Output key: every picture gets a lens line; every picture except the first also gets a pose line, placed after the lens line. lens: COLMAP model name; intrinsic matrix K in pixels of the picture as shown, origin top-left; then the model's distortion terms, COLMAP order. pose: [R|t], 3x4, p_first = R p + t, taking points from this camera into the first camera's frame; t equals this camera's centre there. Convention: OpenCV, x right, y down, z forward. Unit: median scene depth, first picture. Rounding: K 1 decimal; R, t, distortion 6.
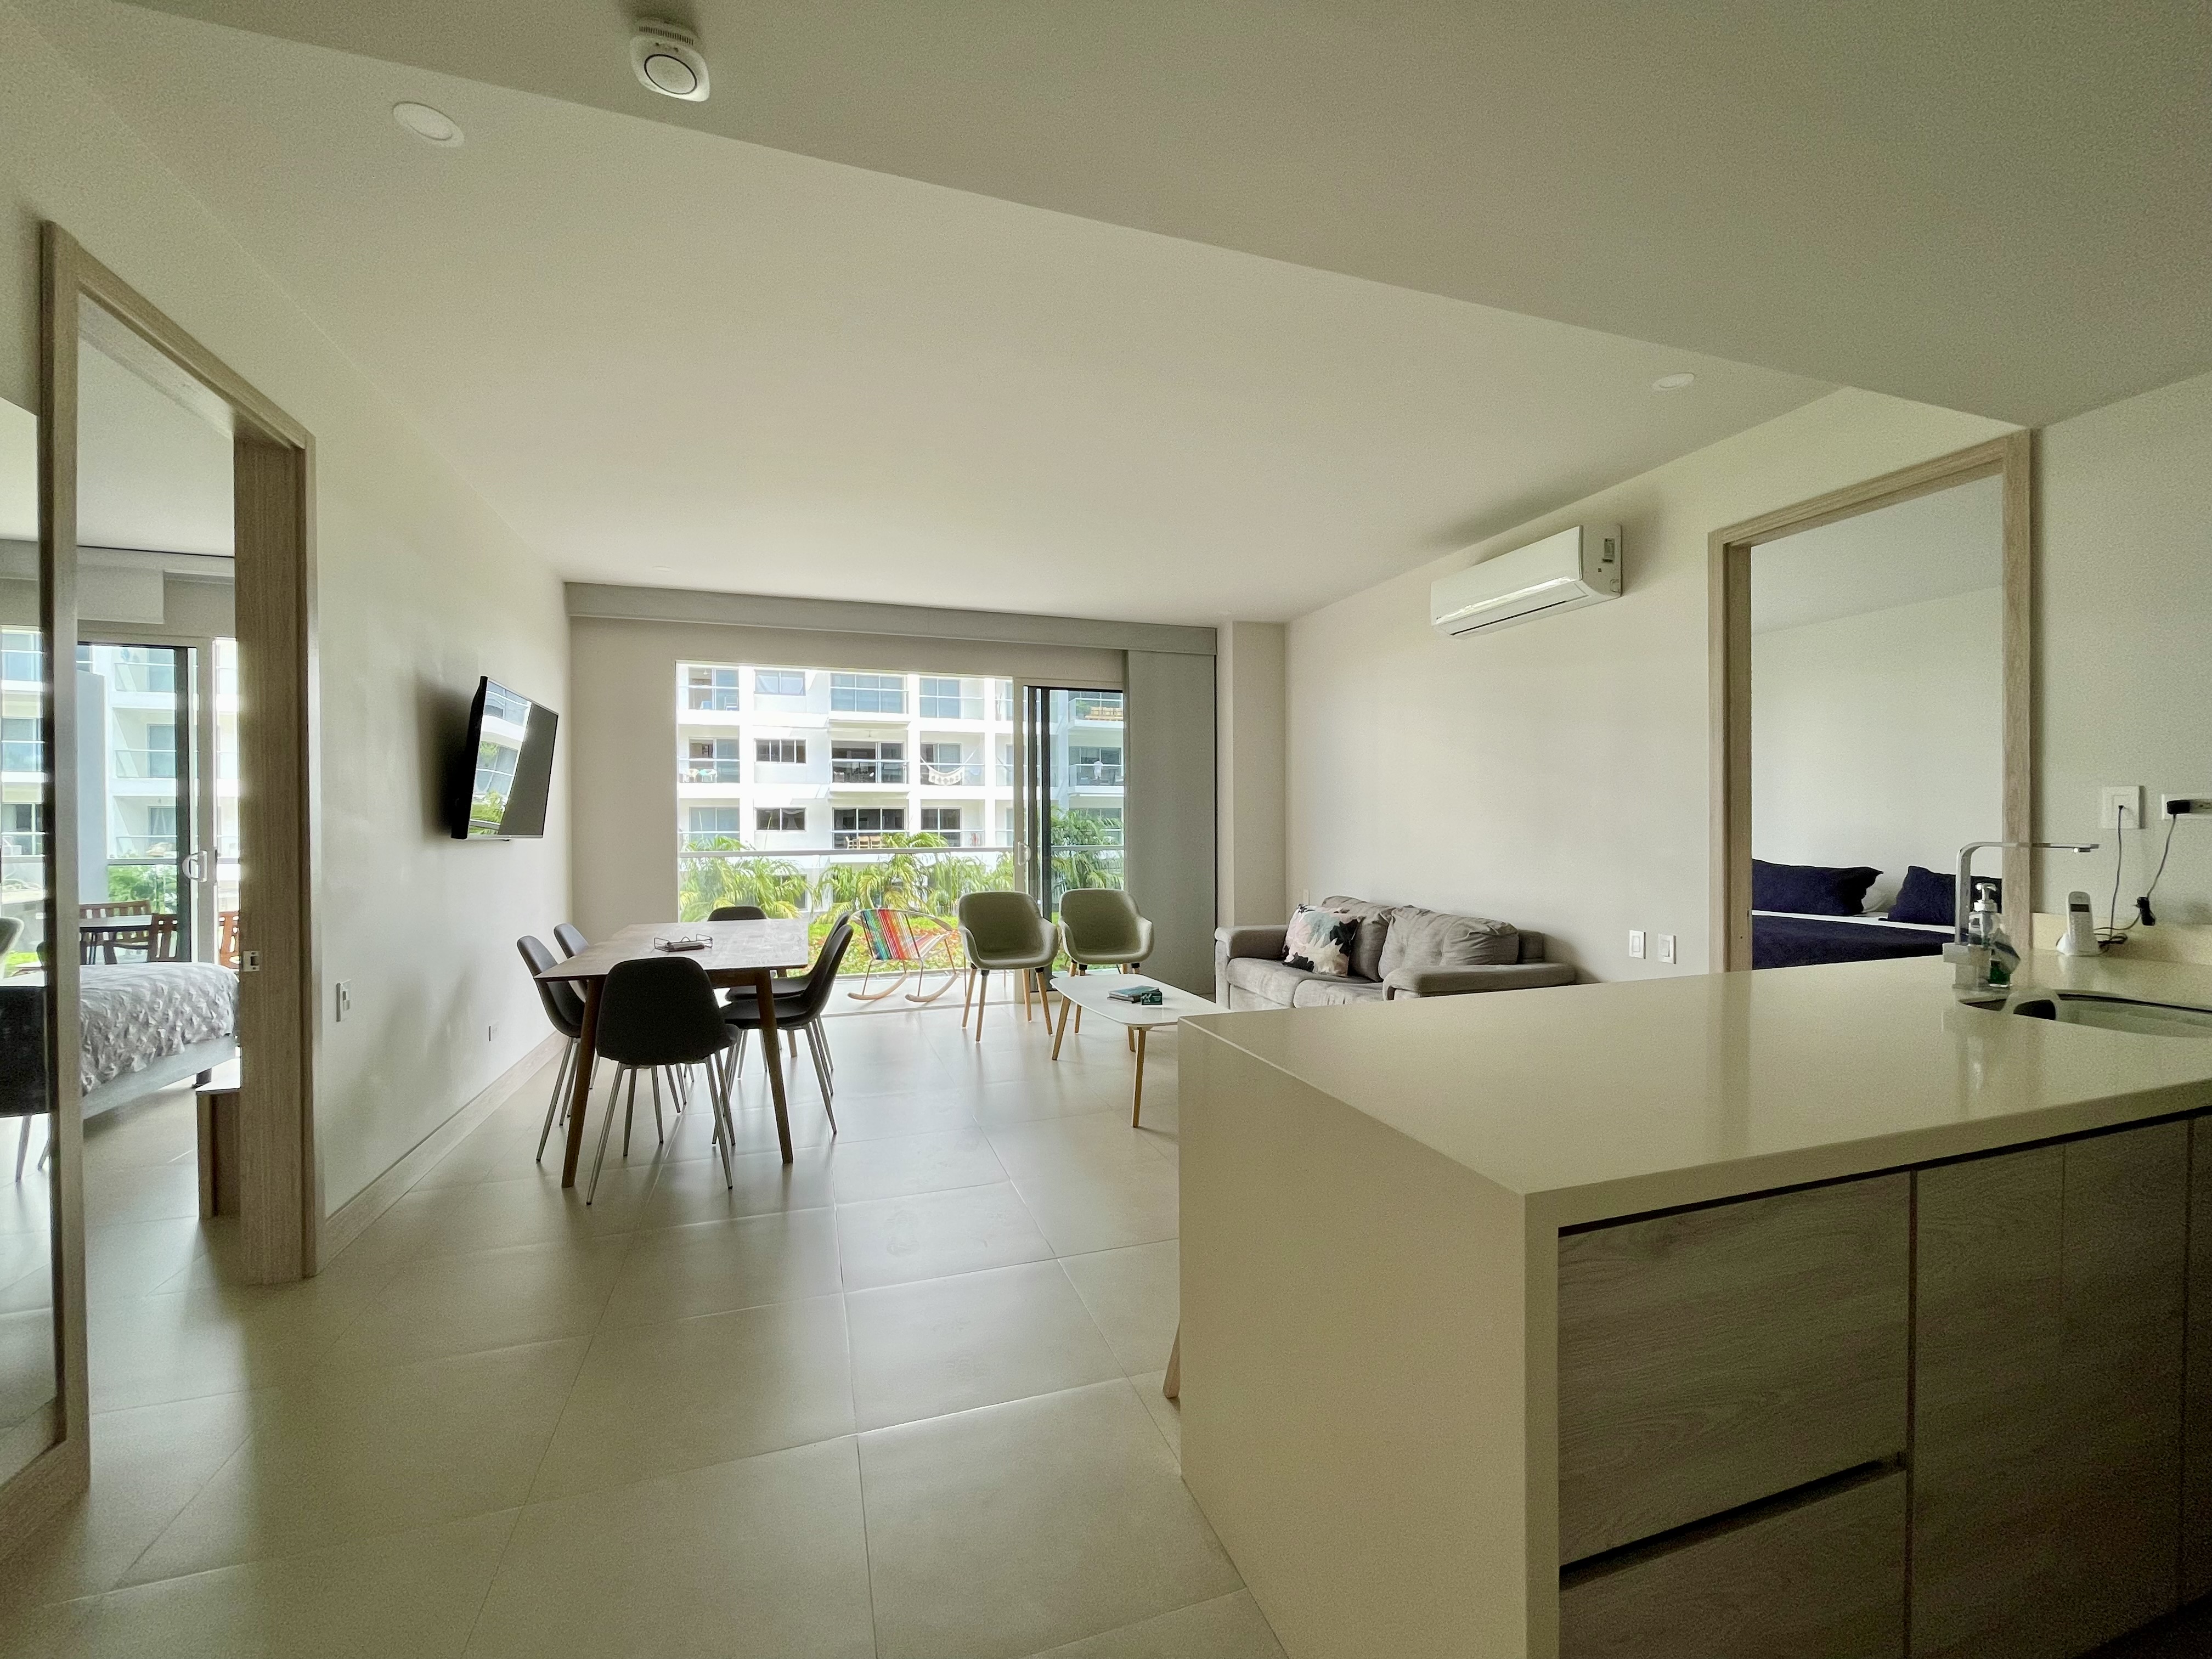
lens RADIAL K [[896.6, 0, 1097.8], [0, 896.6, 827.9], [0, 0, 1]] dist [0.002299, -0.001327]
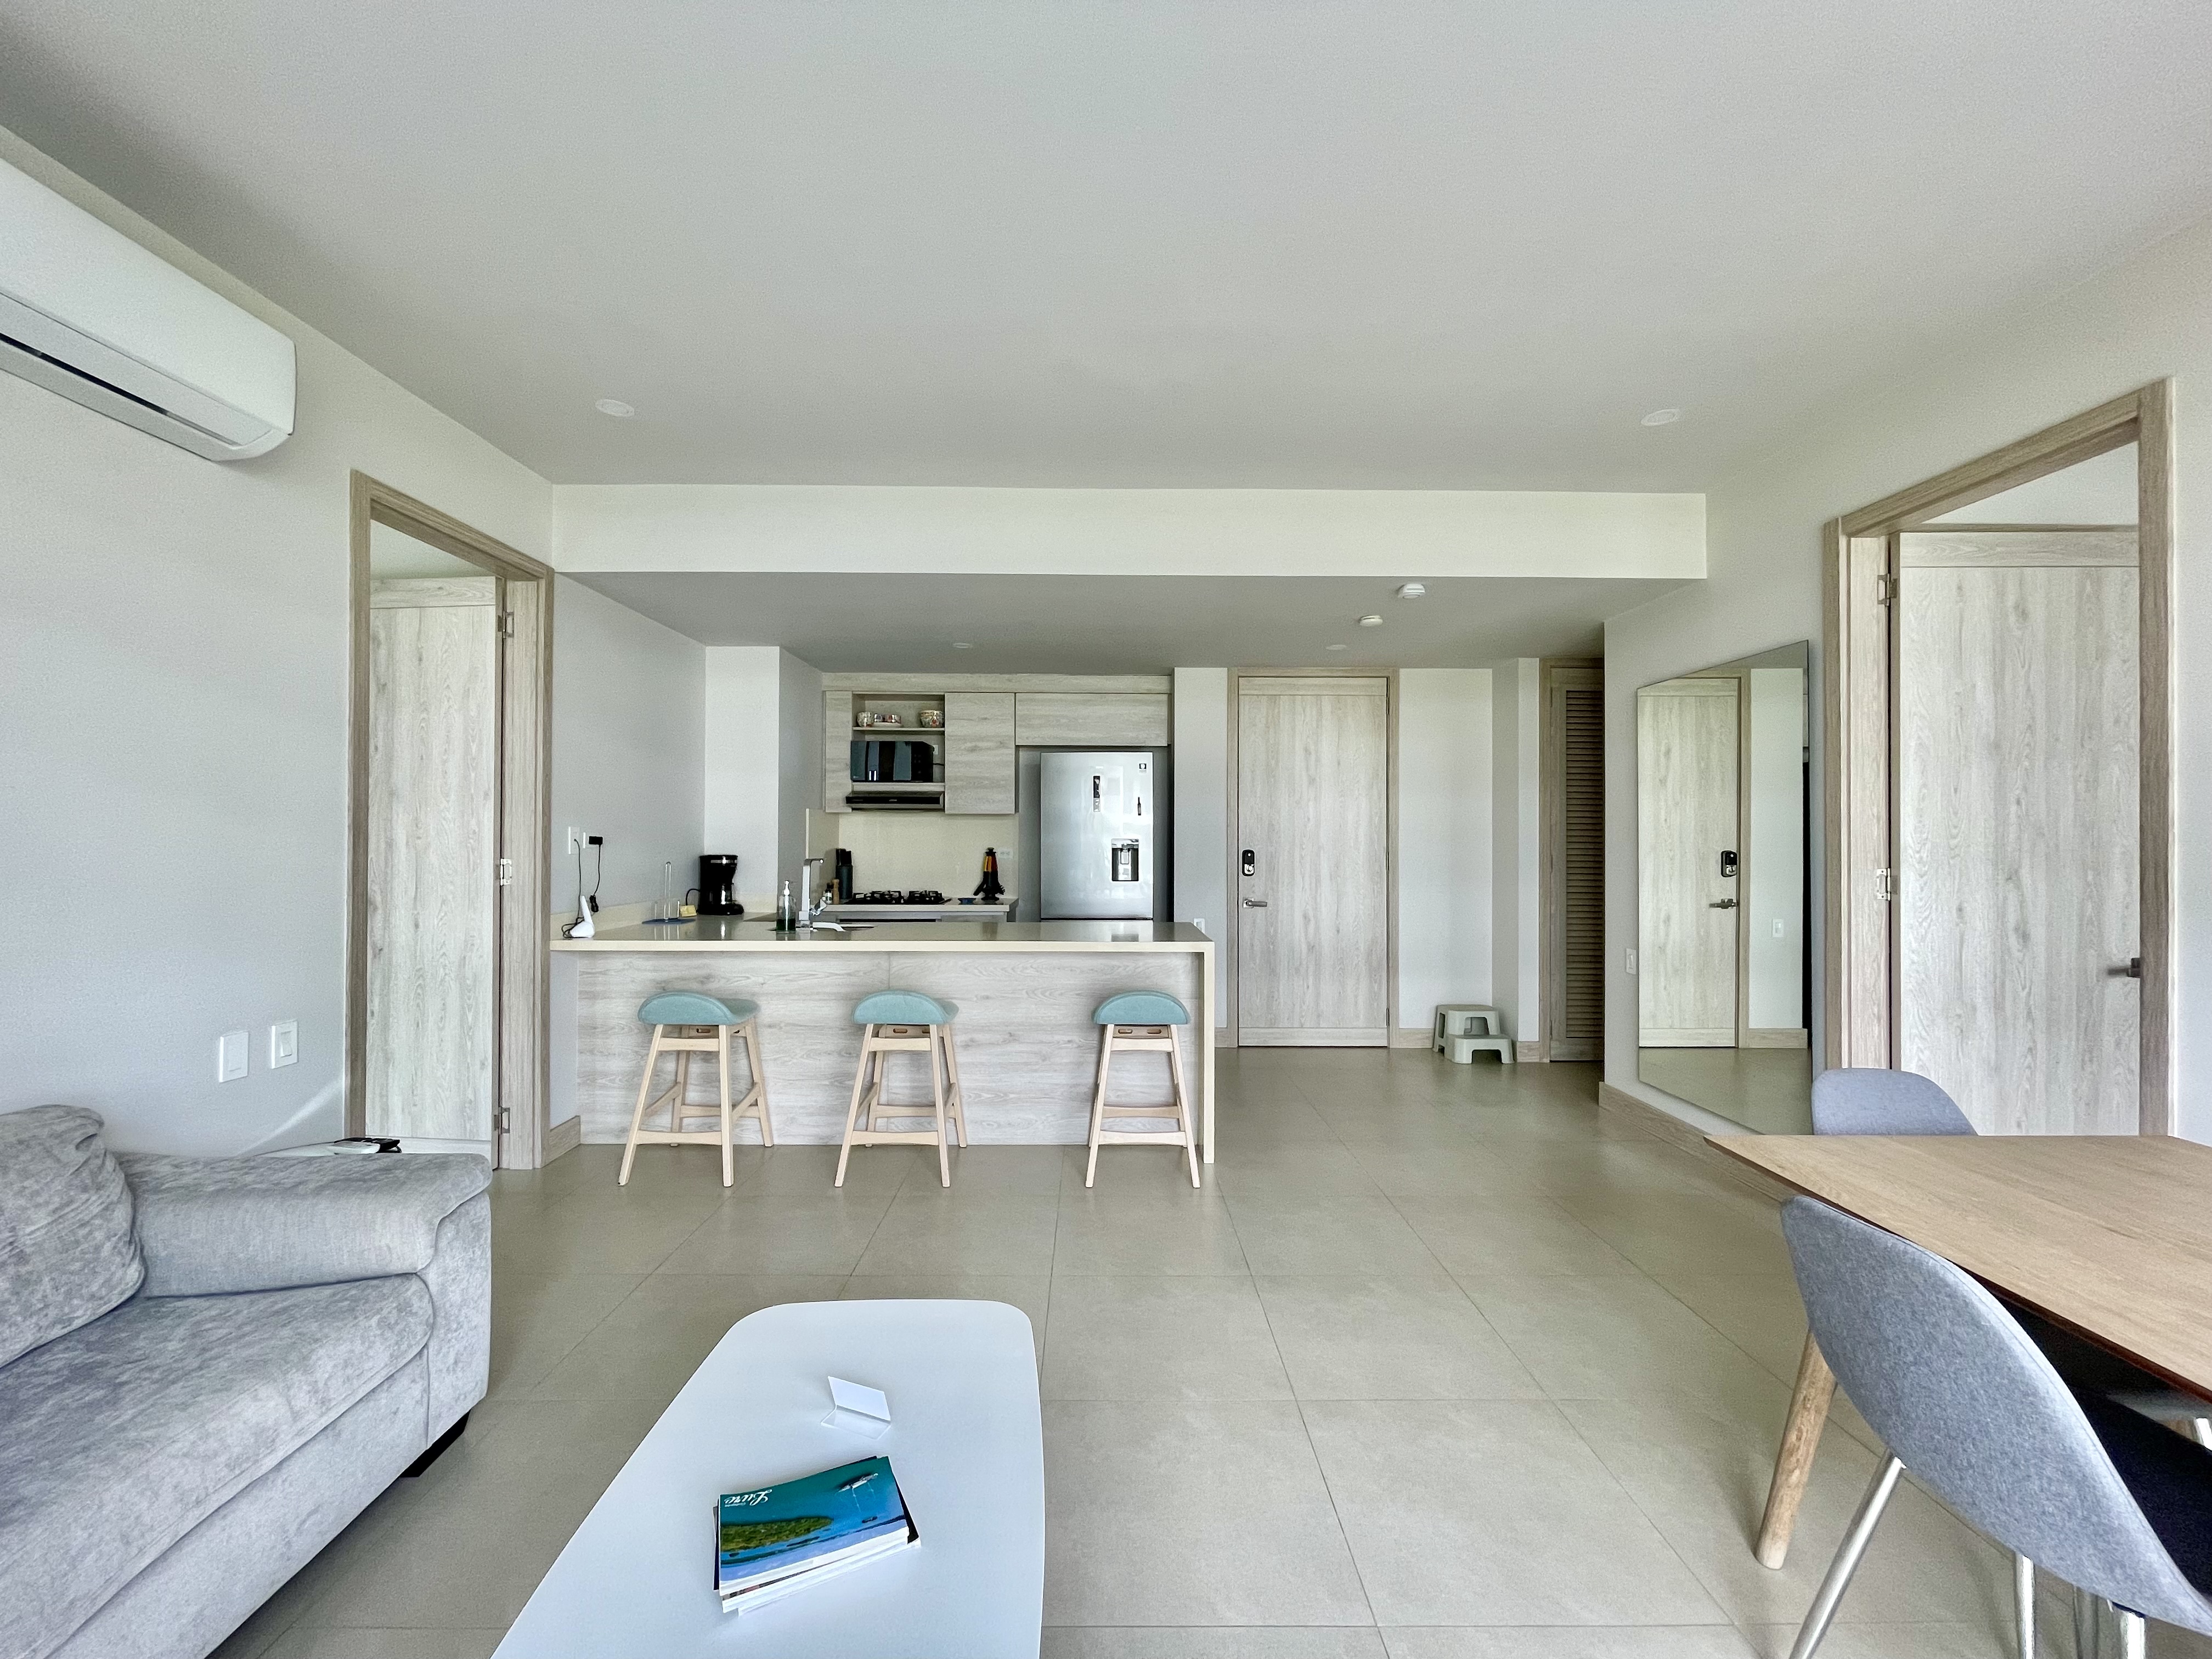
lens RADIAL K [[896.6, 0, 1097.8], [0, 896.6, 831.8], [0, 0, 1]] dist [0.002299, -0.001327]
pose [[-0.947653, 0.005291, 0.319257, -0.111286], [0.003667, 0.999977, -0.005687, -0.012418], [-0.319280, -0.004219, -0.947651, 1.082680]]
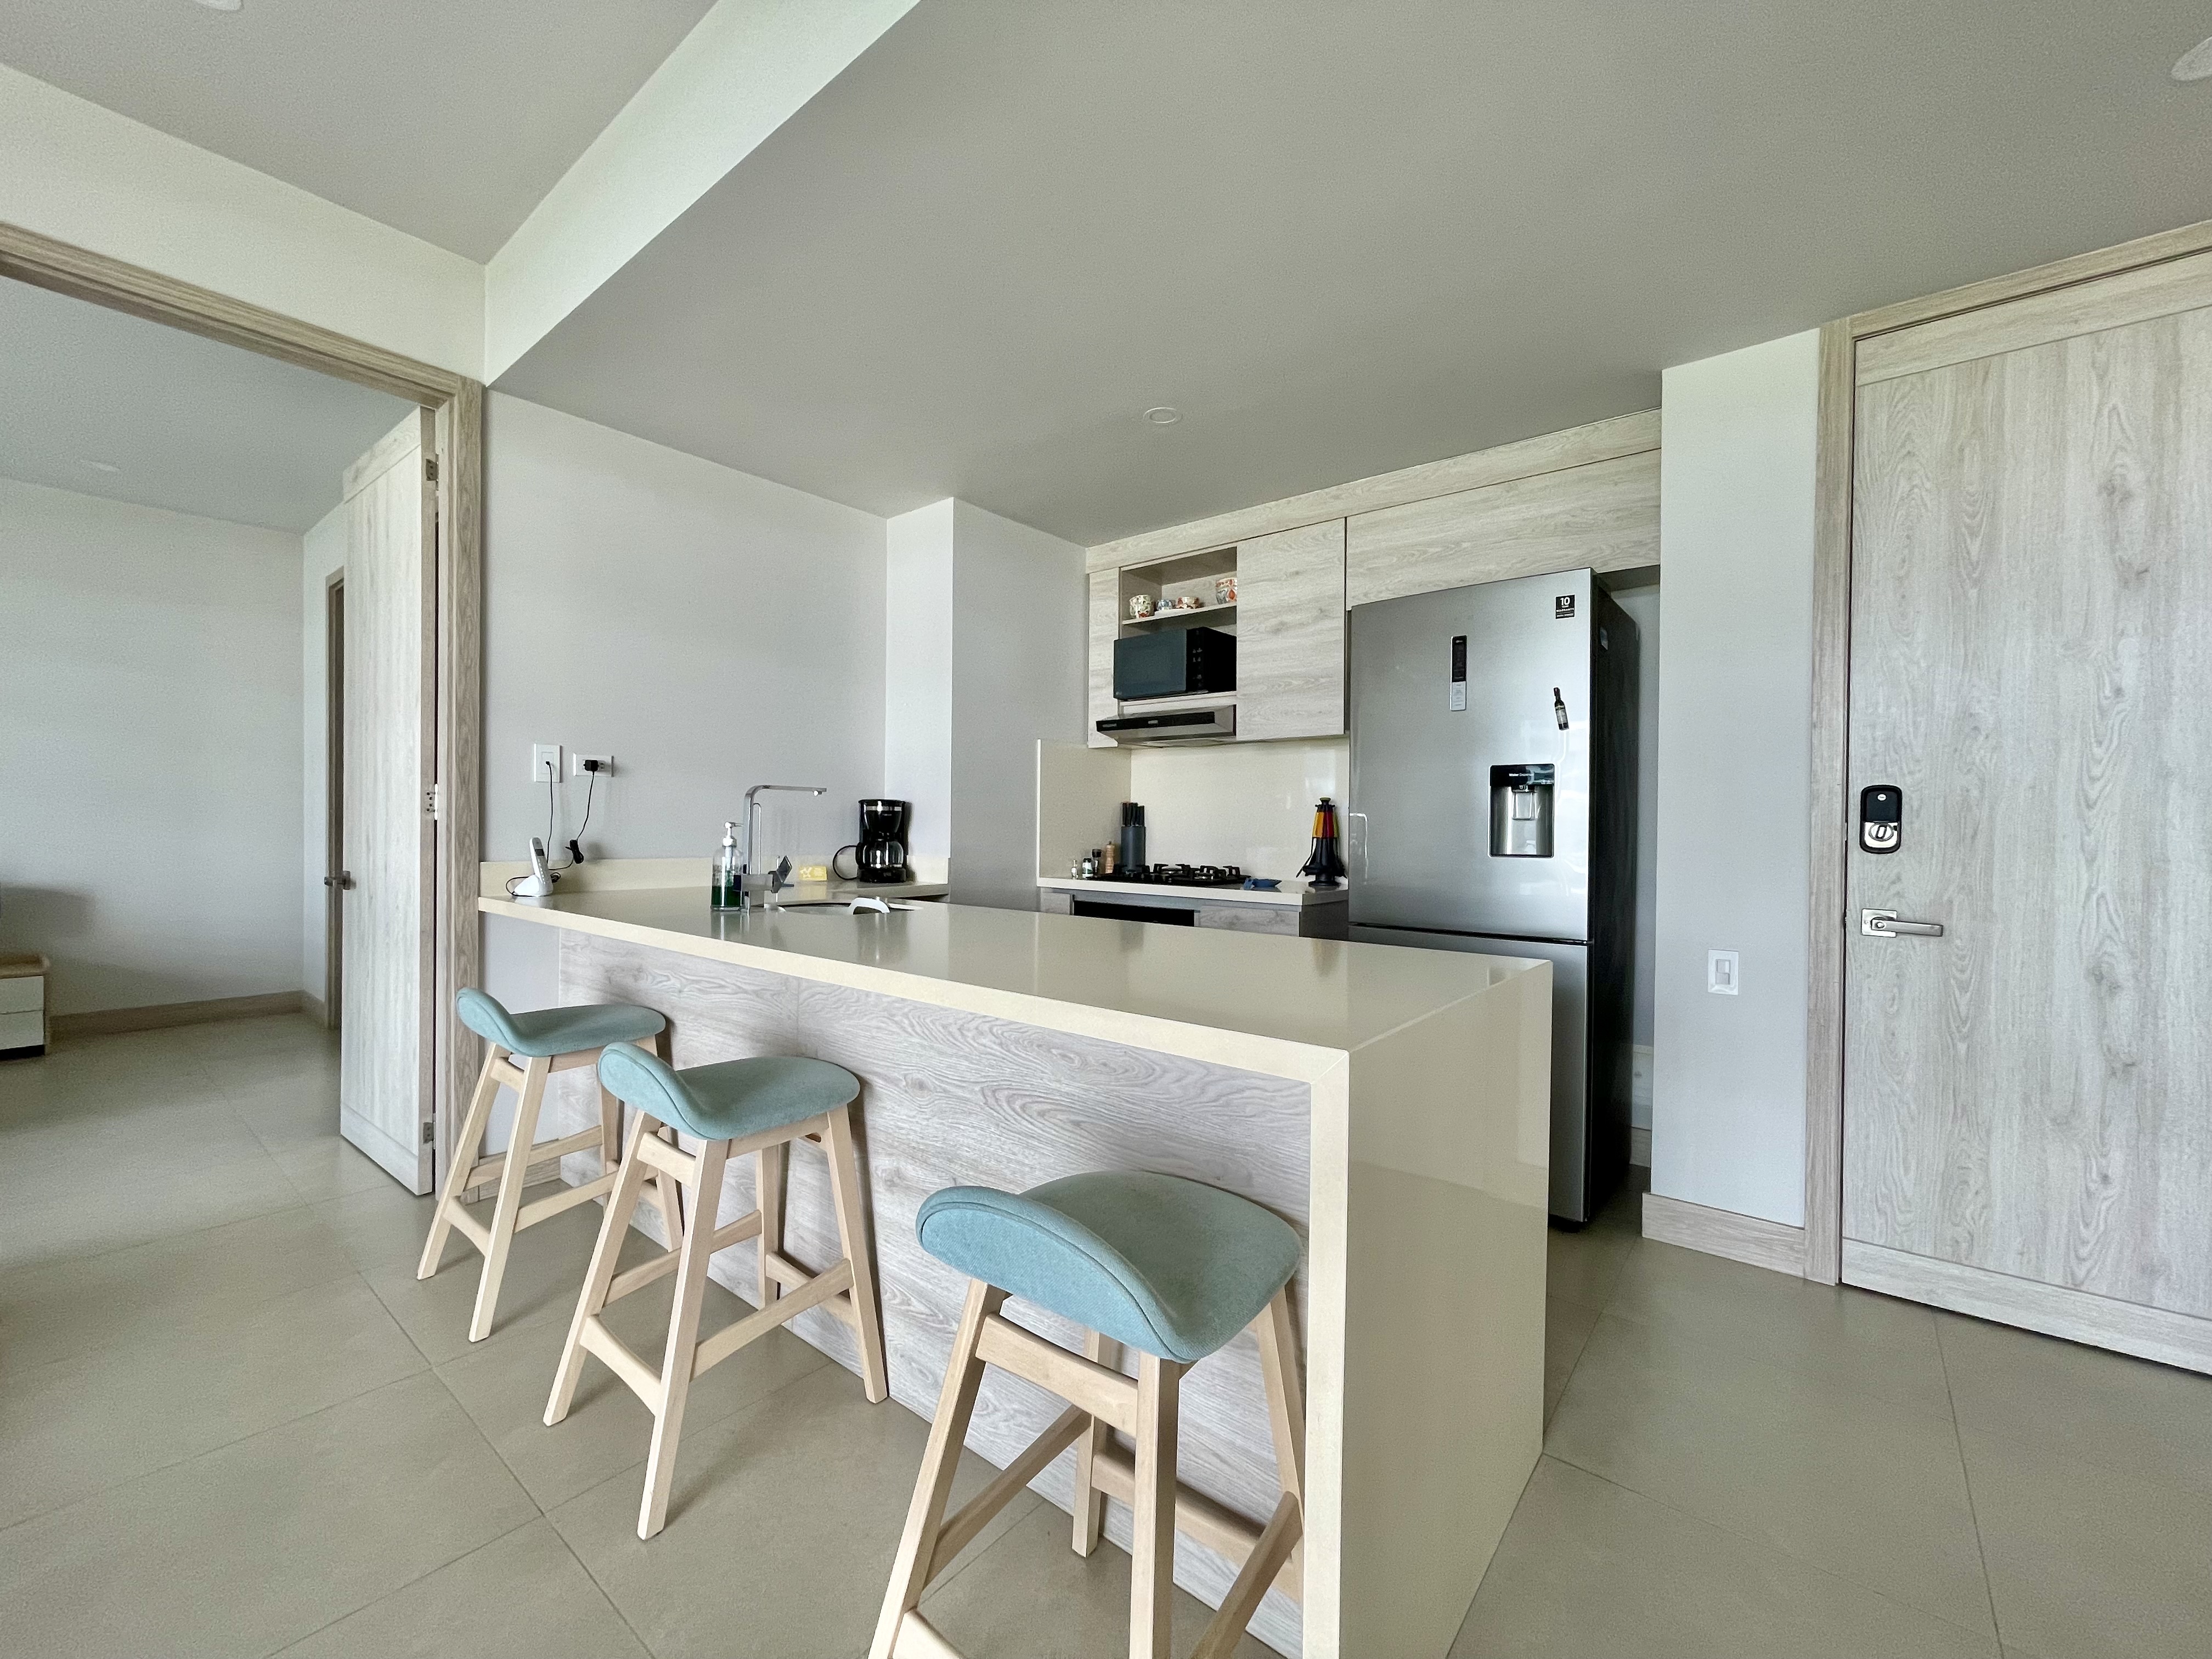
lens RADIAL K [[896.6, 0, 1097.3], [0, 896.6, 833.0], [0, 0, 1]] dist [0.002299, -0.001327]
pose [[-0.531755, -0.007908, 0.846861, -0.096893], [-0.004301, 0.999969, 0.006637, 0.027269], [-0.846887, -0.000113, -0.531773, 0.500818]]
